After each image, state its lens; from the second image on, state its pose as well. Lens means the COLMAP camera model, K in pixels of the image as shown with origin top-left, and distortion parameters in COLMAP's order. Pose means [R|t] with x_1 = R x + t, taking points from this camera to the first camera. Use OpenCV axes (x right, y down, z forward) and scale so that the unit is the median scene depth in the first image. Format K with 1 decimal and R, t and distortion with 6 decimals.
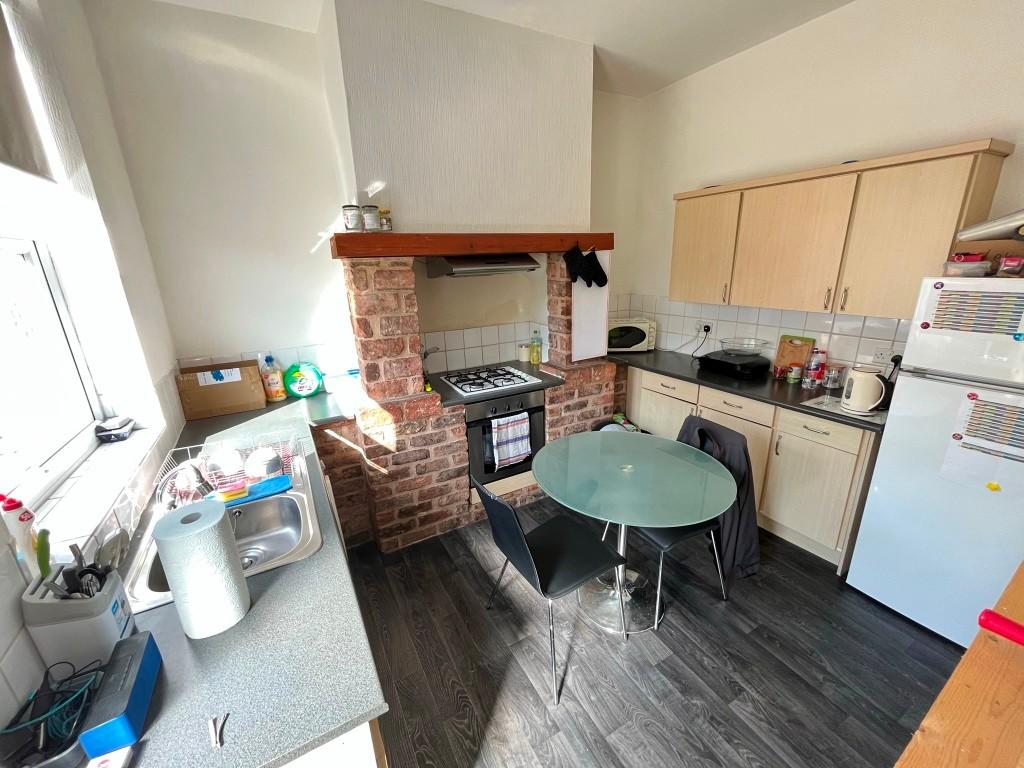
lens RADIAL K [[412.0, 0, 509.3], [0, 412.0, 384.6], [0, 0, 1]] dist [-0.000989, -0.000049]
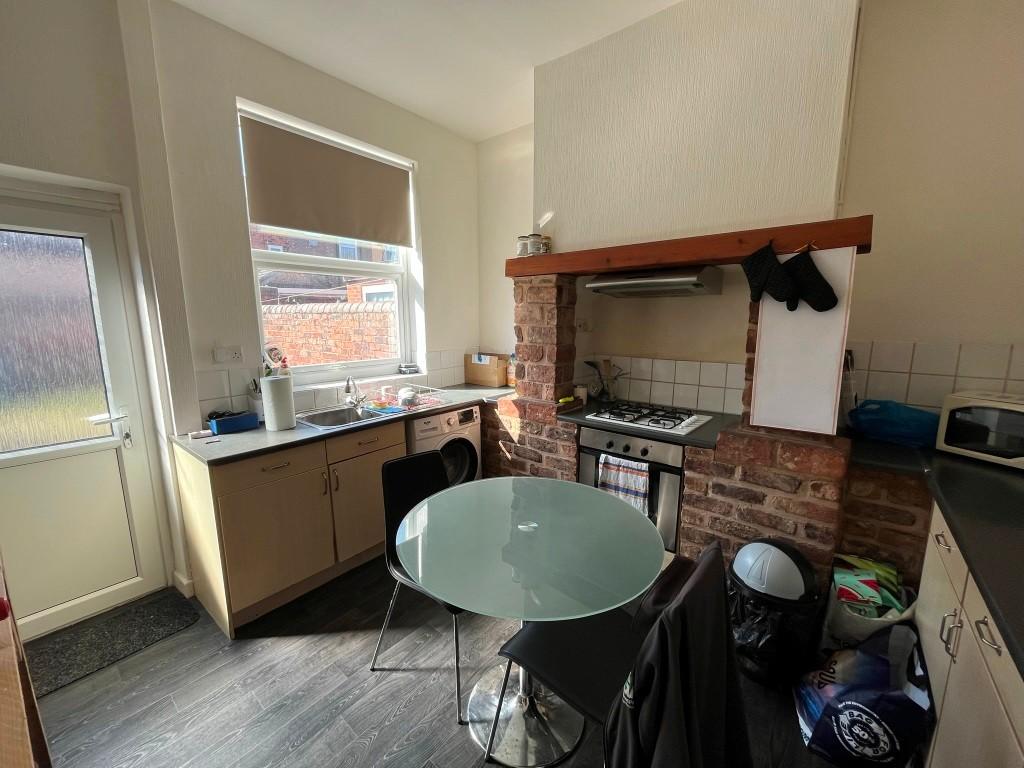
lens RADIAL K [[412.0, 0, 509.3], [0, 412.0, 384.6], [0, 0, 1]] dist [-0.000989, -0.000049]
pose [[0.371884, 0.181022, -0.910458, 0.709255], [-0.278282, 0.957432, 0.076695, -0.072483], [0.885585, 0.224843, 0.406429, 0.469368]]
